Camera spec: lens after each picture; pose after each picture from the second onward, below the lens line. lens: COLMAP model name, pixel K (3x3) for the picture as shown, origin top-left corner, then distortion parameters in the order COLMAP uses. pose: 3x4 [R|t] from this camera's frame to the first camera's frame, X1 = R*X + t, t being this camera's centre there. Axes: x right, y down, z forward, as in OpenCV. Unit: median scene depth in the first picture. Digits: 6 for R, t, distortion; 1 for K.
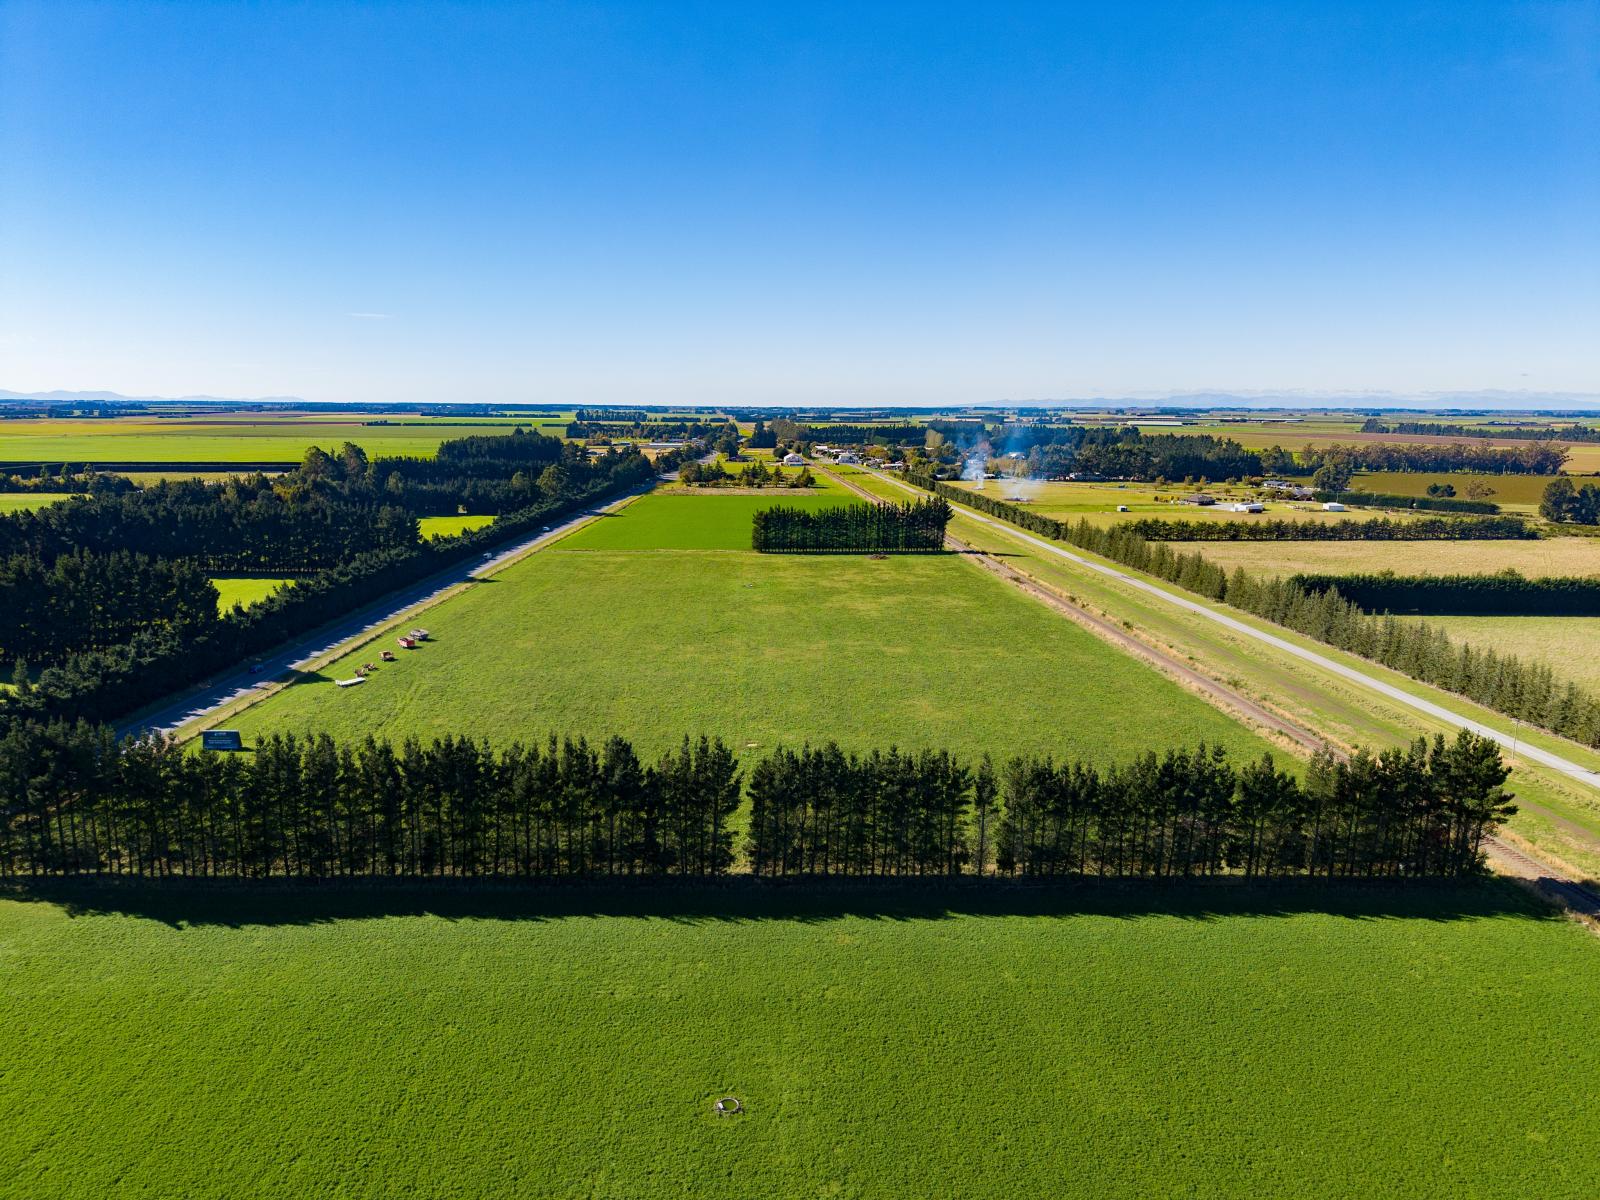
lens RADIAL K [[1079.7, 0, 796.5], [0, 1079.7, 600.1], [0, 0, 1]] dist [0.008750, -0.003315]
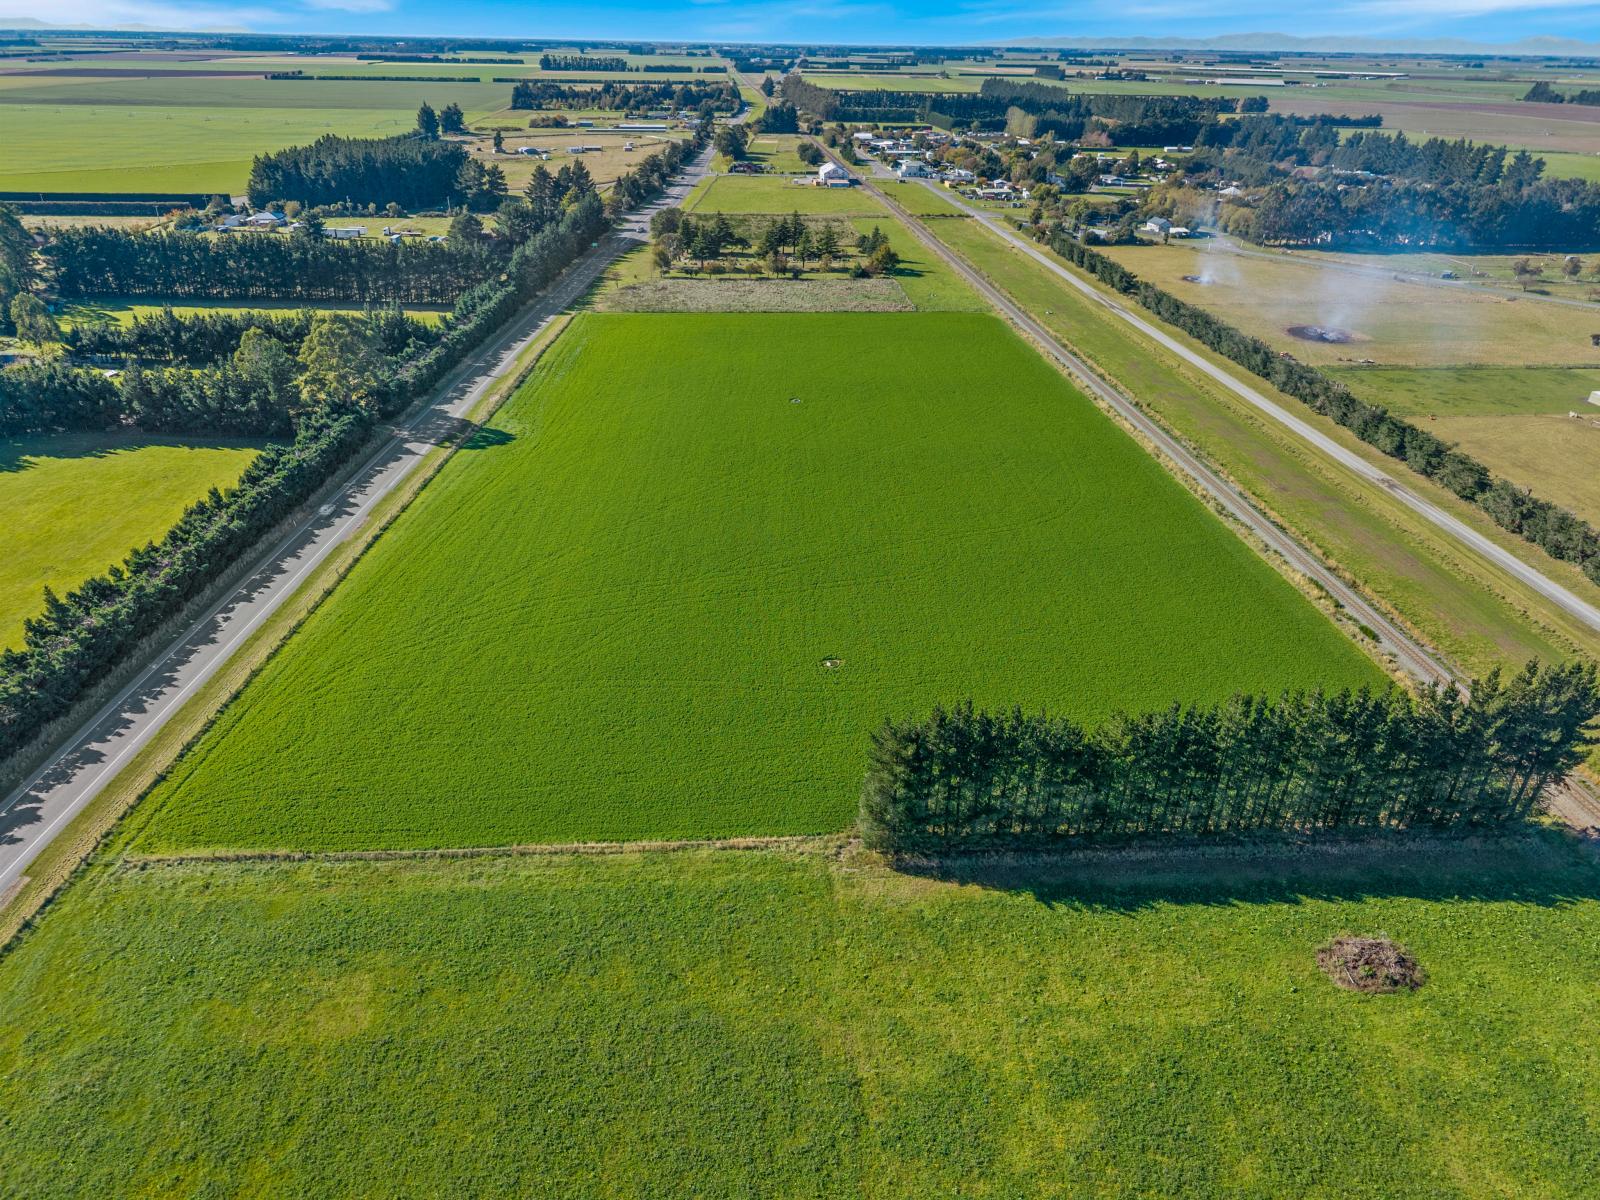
lens RADIAL K [[1079.7, 0, 796.5], [0, 1079.7, 600.1], [0, 0, 1]] dist [0.008750, -0.003315]
pose [[0.999884, 0.014851, 0.003257, -0.028019], [-0.015148, 0.954742, 0.297049, -0.090100], [0.001302, -0.297064, 0.954857, 0.353530]]
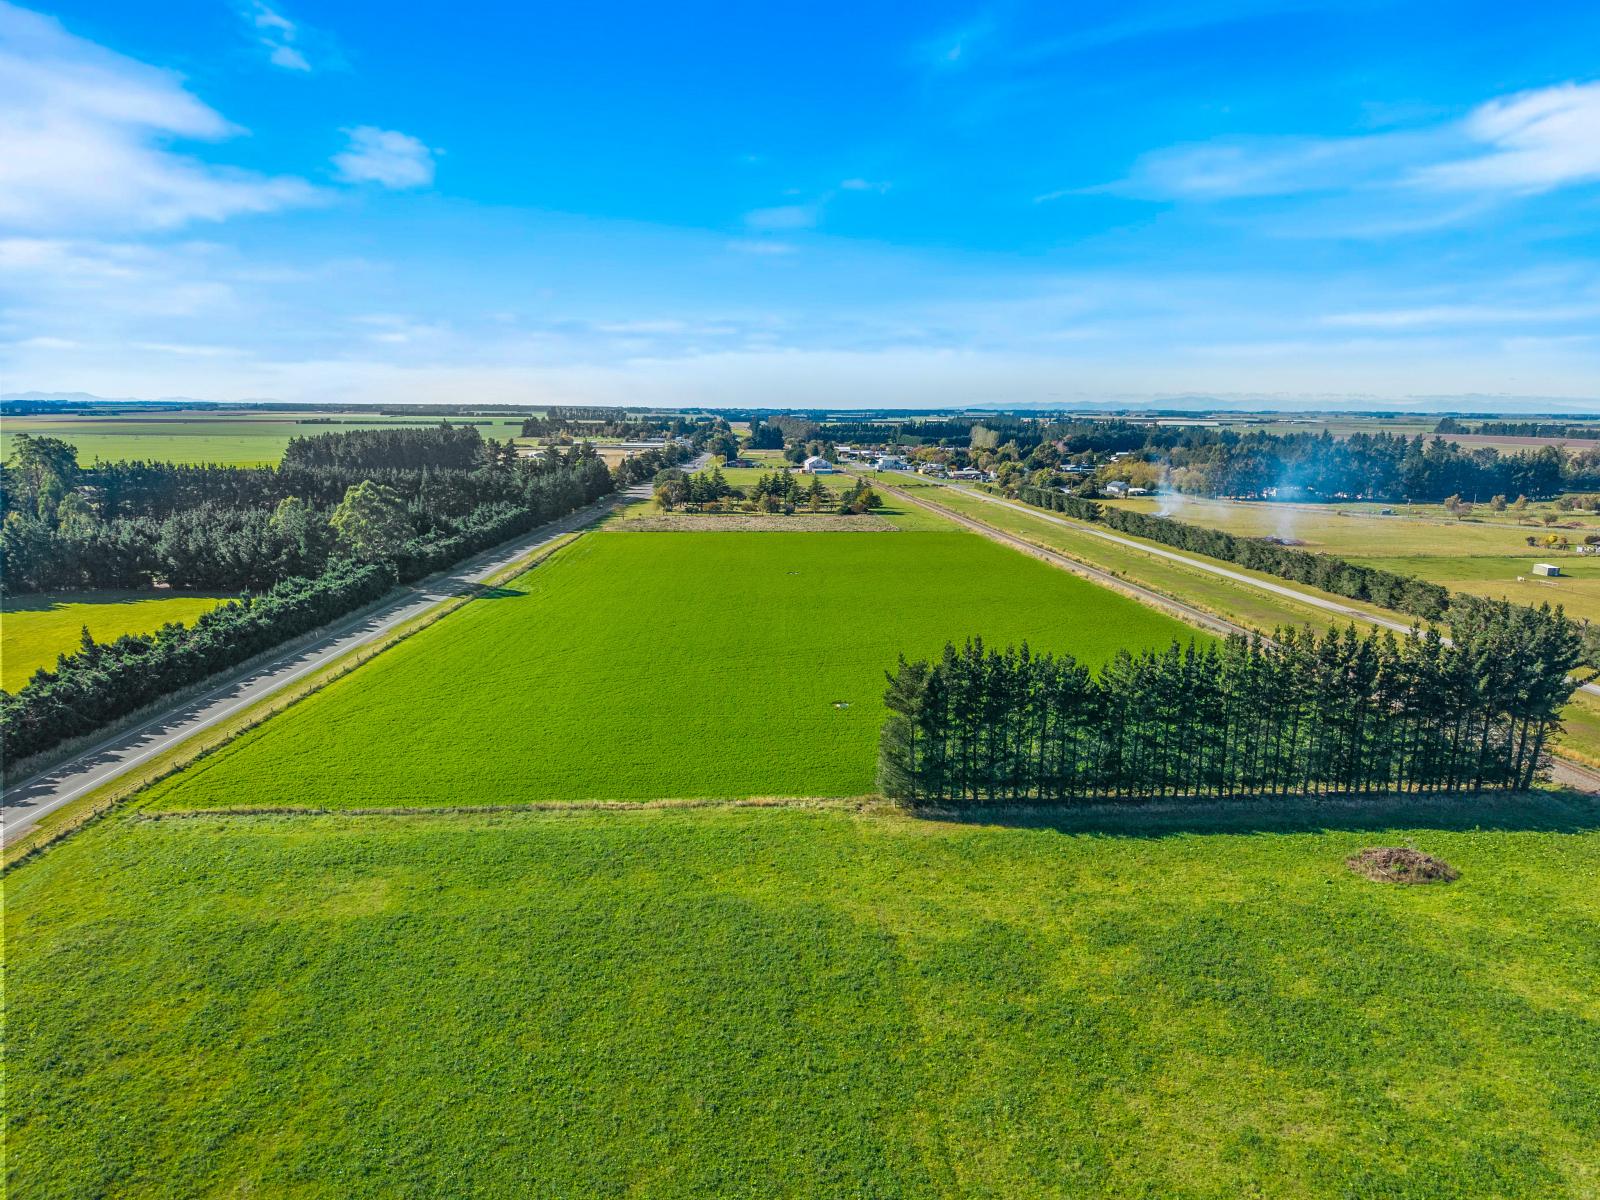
lens RADIAL K [[1079.9, 0, 800.0], [0, 1079.9, 600.0], [0, 0, 1]] dist [0.019177, -0.017602]
pose [[0.999855, -0.001163, 0.016960, -0.031435], [0.001215, 0.999995, -0.003056, -0.045646], [-0.016957, 0.003076, 0.999851, 0.338147]]
